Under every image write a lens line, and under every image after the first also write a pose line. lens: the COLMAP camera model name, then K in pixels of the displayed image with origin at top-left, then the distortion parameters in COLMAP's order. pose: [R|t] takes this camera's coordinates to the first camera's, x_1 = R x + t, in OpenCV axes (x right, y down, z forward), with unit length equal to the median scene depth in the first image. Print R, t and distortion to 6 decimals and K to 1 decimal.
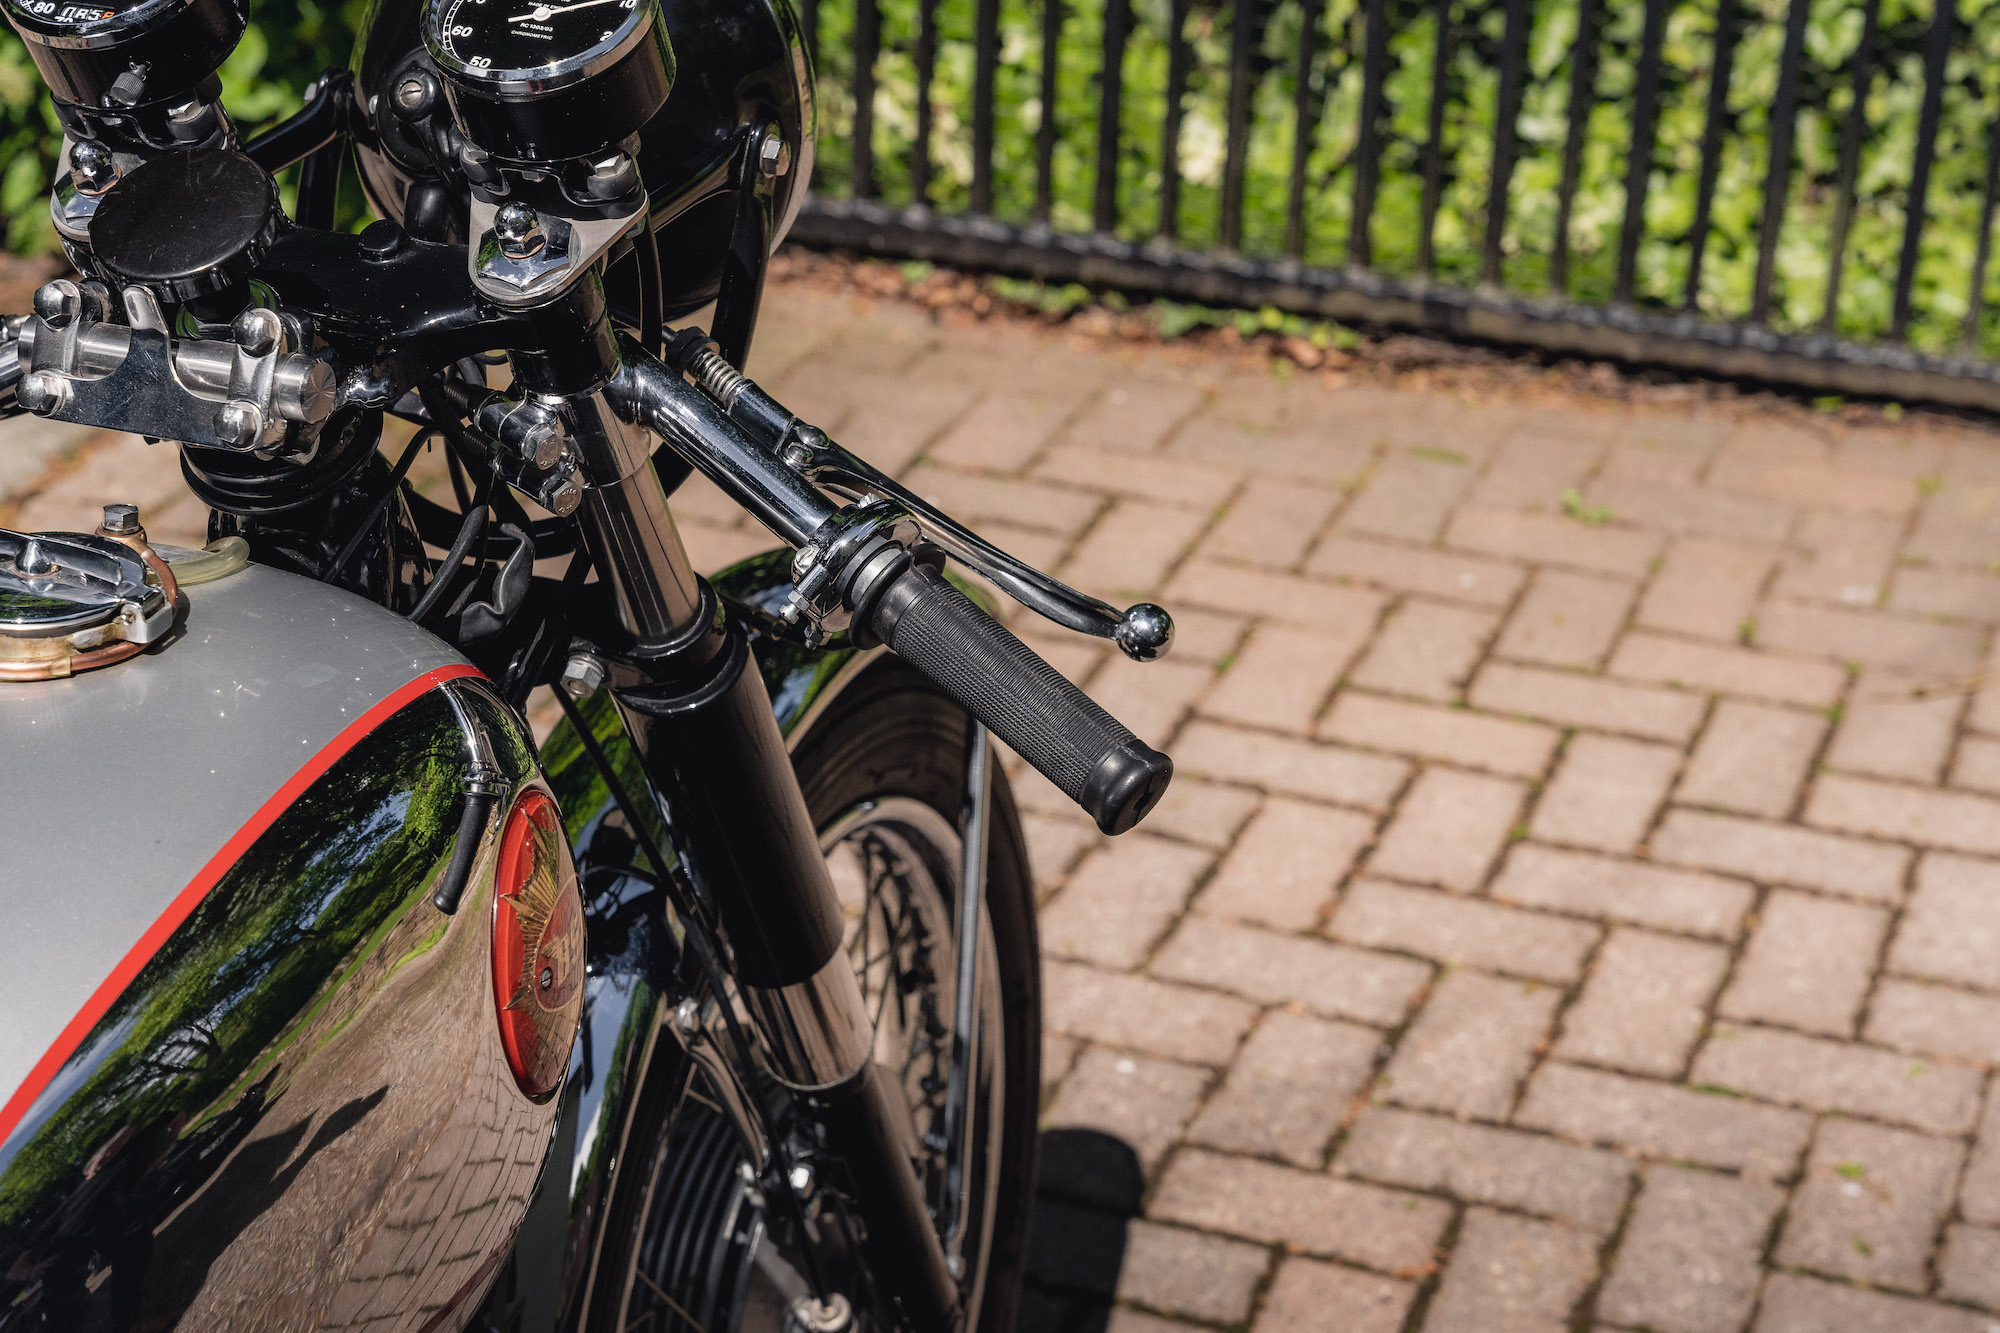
lens RADIAL K [[4086.4, 0, 1000.0], [0, 4086.4, 666.5], [0, 0, 1]] dist [0.767382, -5.997342]
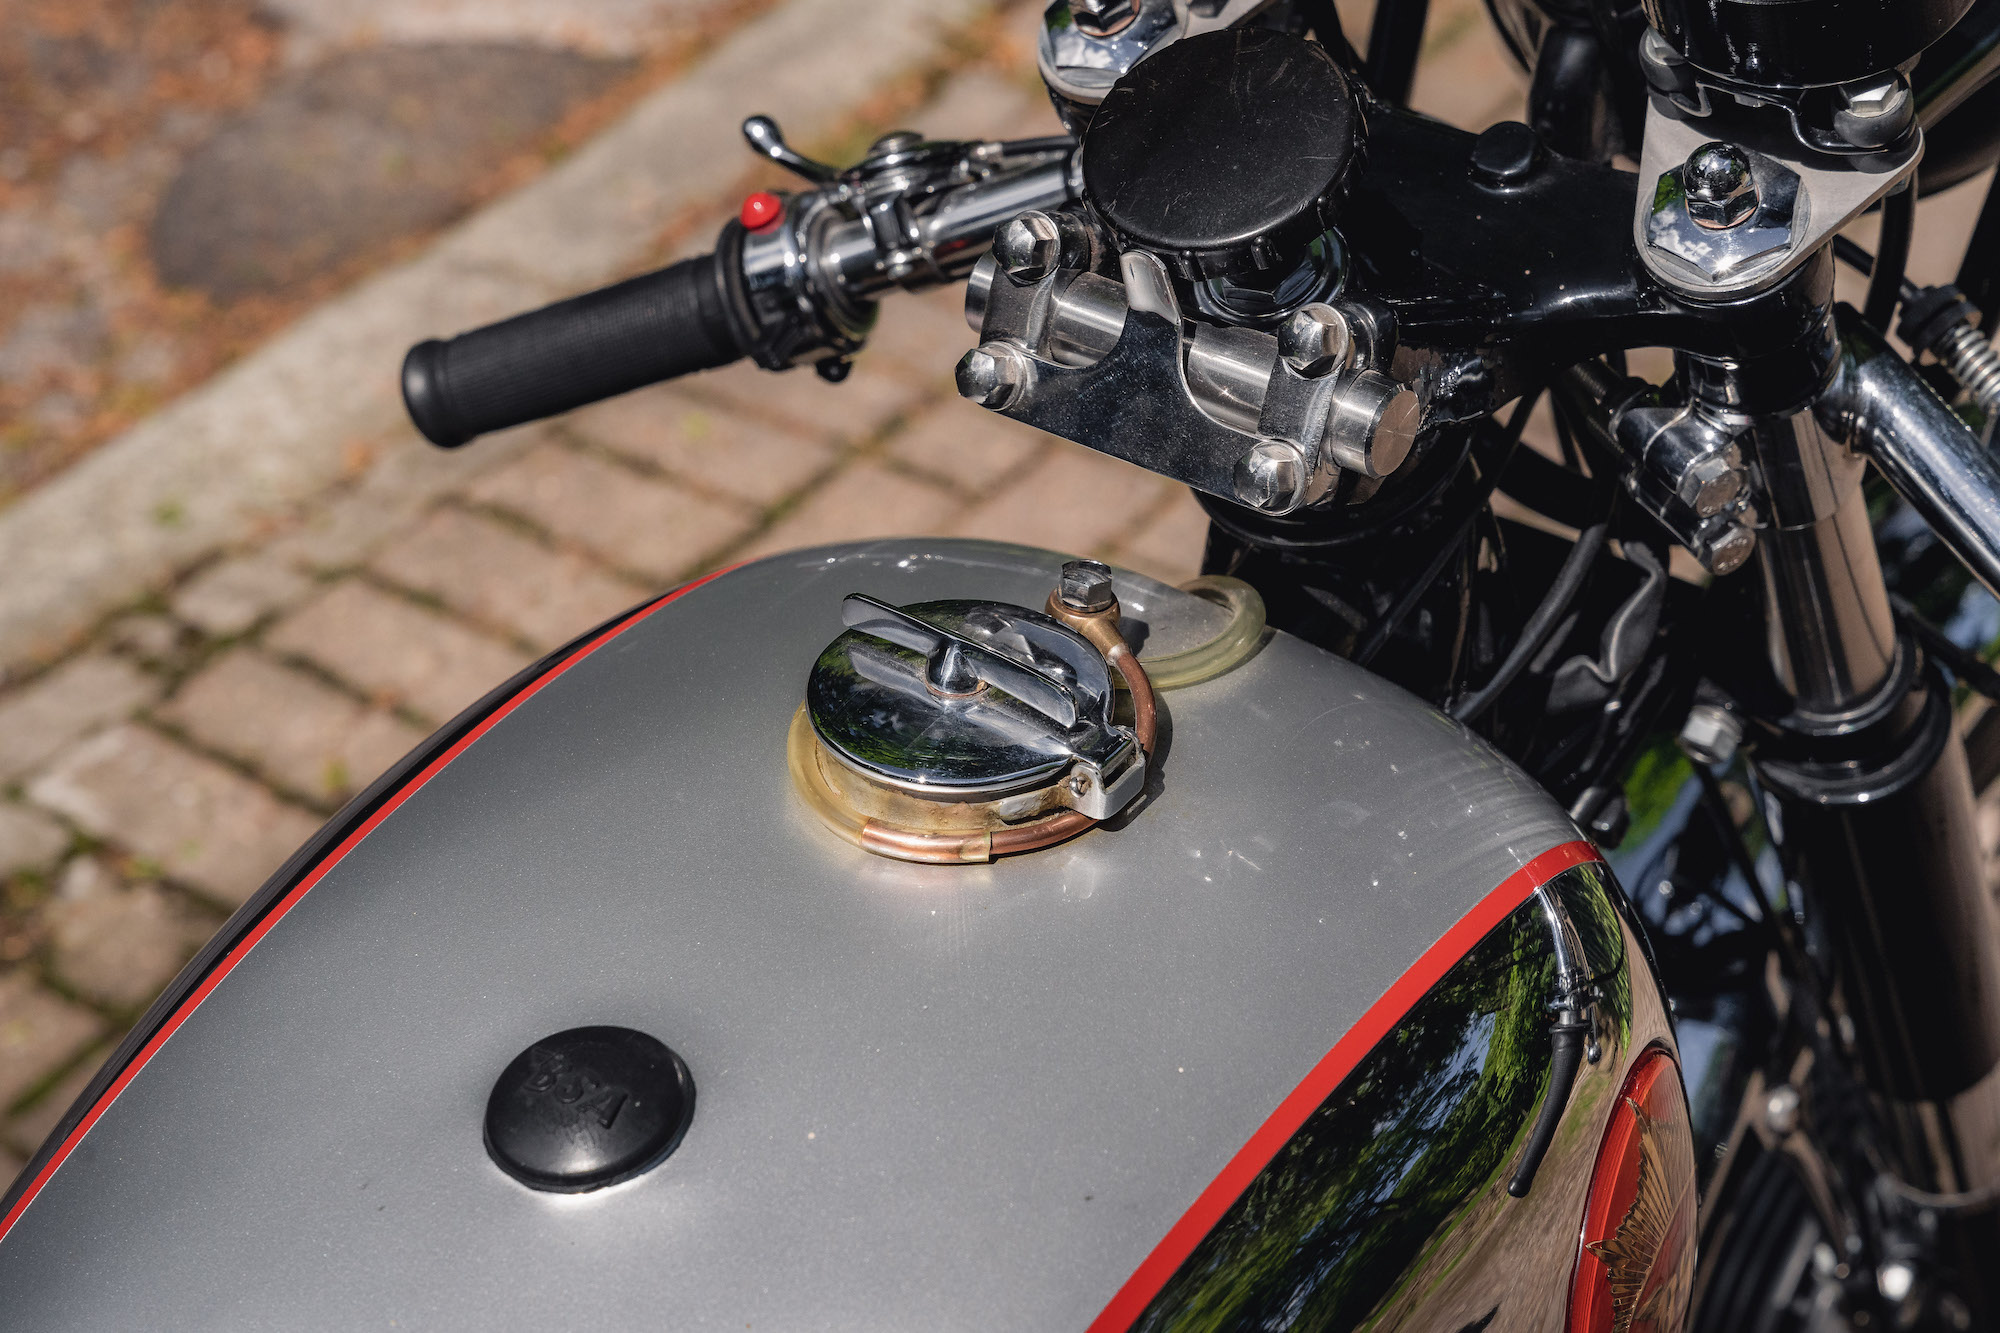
lens RADIAL K [[4195.5, 0, 1000.0], [0, 4195.5, 666.5], [0, 0, 1]] dist [-0.044681, -0.248507]
pose [[0.968719, 0.119390, -0.217555, -0.074682], [-0.086277, 0.984008, 0.155835, -0.124343], [0.232681, -0.132191, 0.963528, 0.340997]]
